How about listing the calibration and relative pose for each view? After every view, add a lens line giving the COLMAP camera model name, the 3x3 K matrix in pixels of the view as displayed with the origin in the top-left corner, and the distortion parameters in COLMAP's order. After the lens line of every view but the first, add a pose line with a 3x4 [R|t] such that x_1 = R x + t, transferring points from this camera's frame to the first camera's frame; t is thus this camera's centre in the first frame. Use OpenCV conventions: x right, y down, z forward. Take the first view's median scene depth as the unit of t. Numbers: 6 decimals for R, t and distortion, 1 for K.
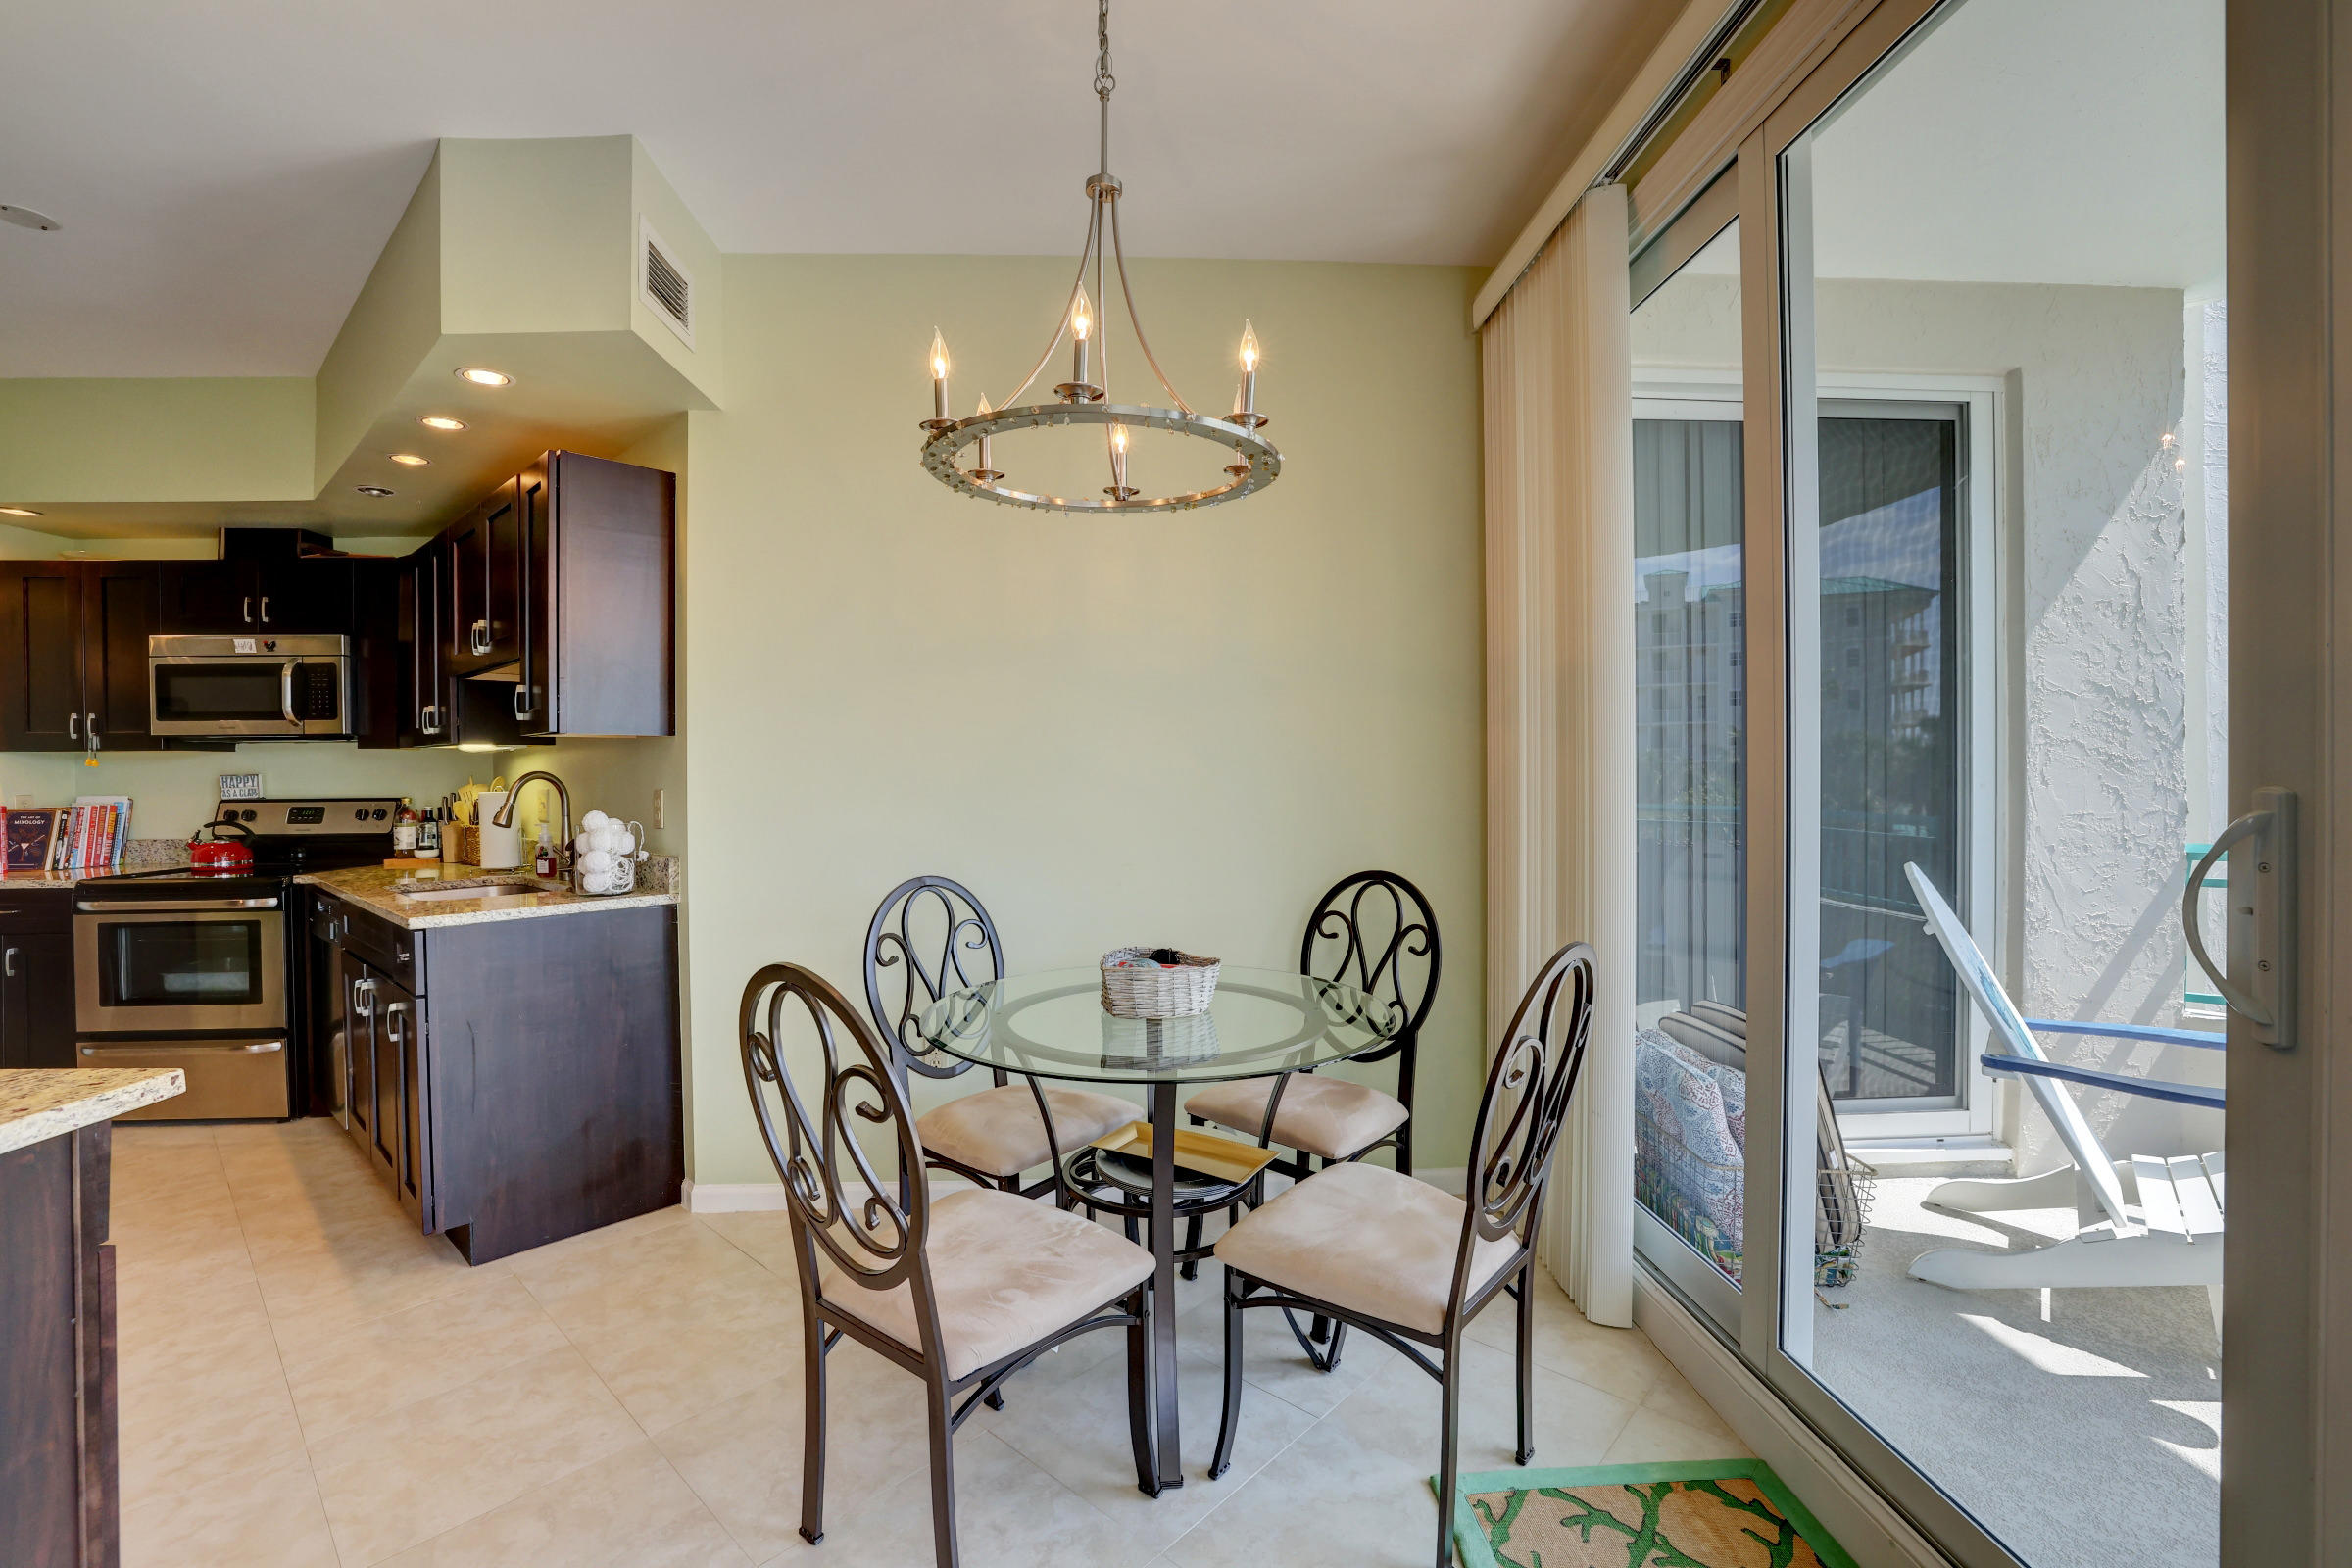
lens RADIAL K [[1005.5, 0, 1180.2], [0, 1005.5, 785.4], [0, 0, 1]] dist [-0.018014, 0.001406]
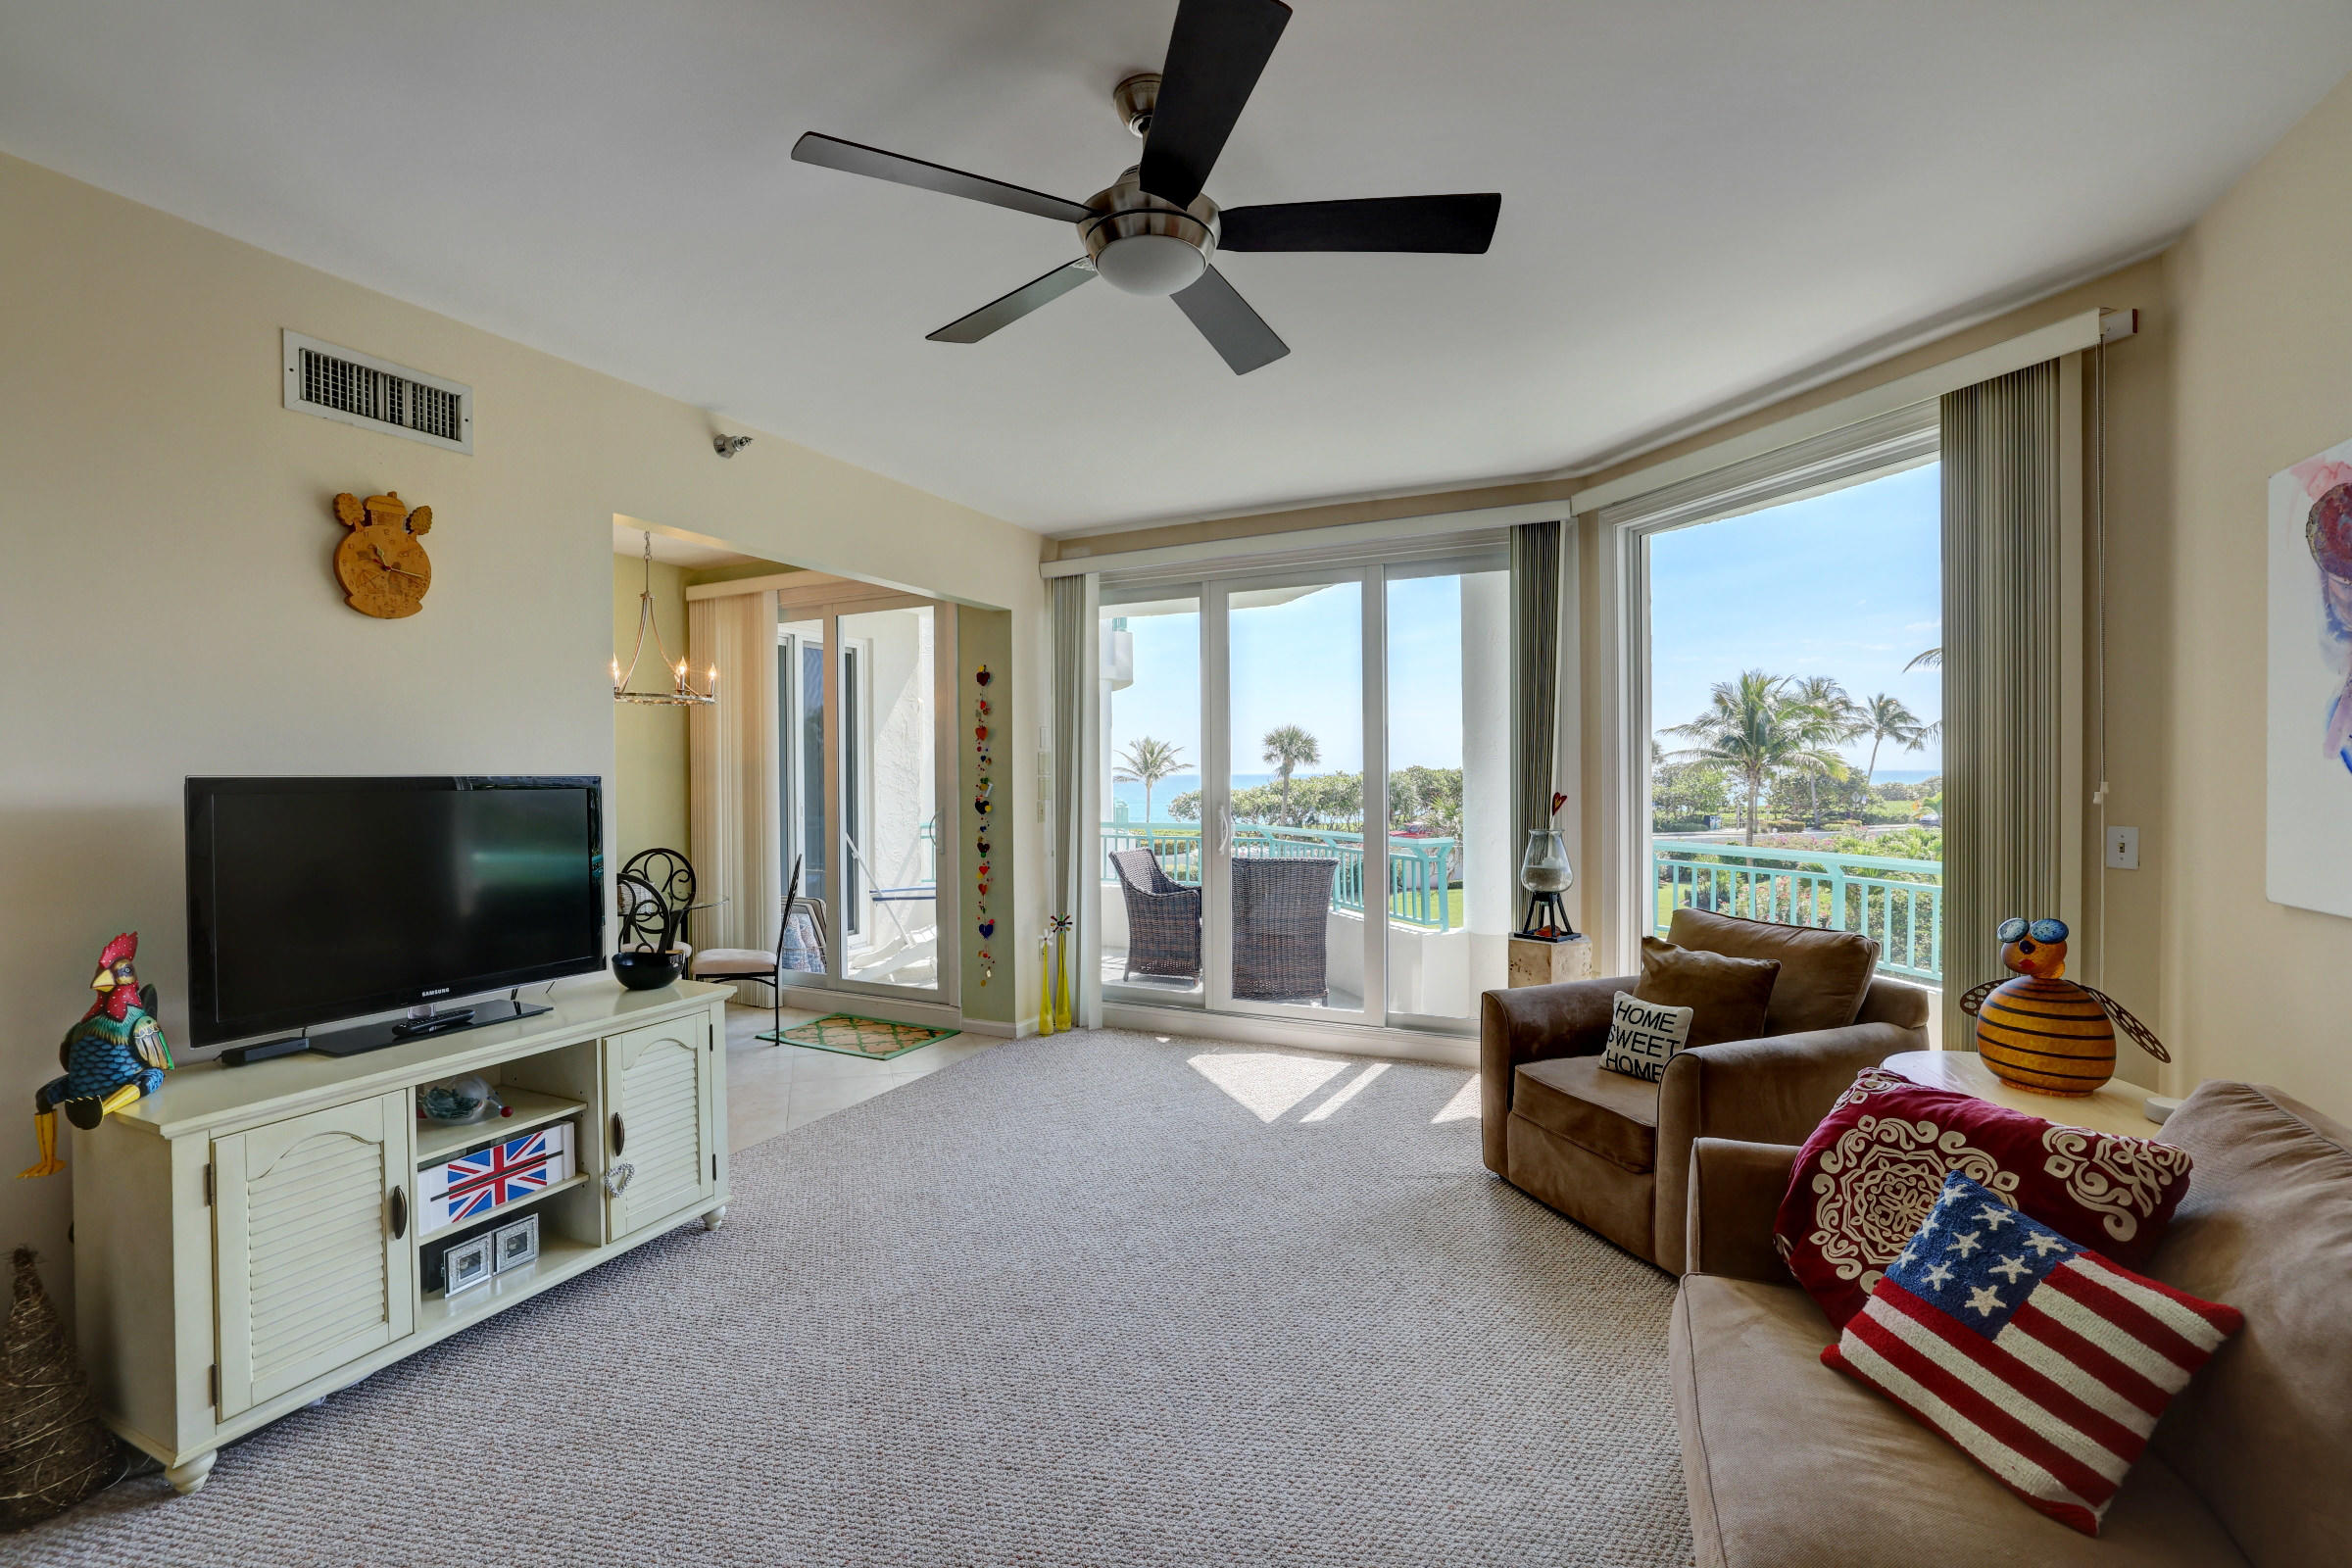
lens RADIAL K [[1005.5, 0, 1180.0], [0, 1005.5, 786.2], [0, 0, 1]] dist [-0.018014, 0.001406]
pose [[0.481130, -0.008720, 0.876606, -0.825468], [0.016311, 0.999866, 0.000993, -0.023475], [-0.876497, 0.013821, 0.481208, -0.742721]]
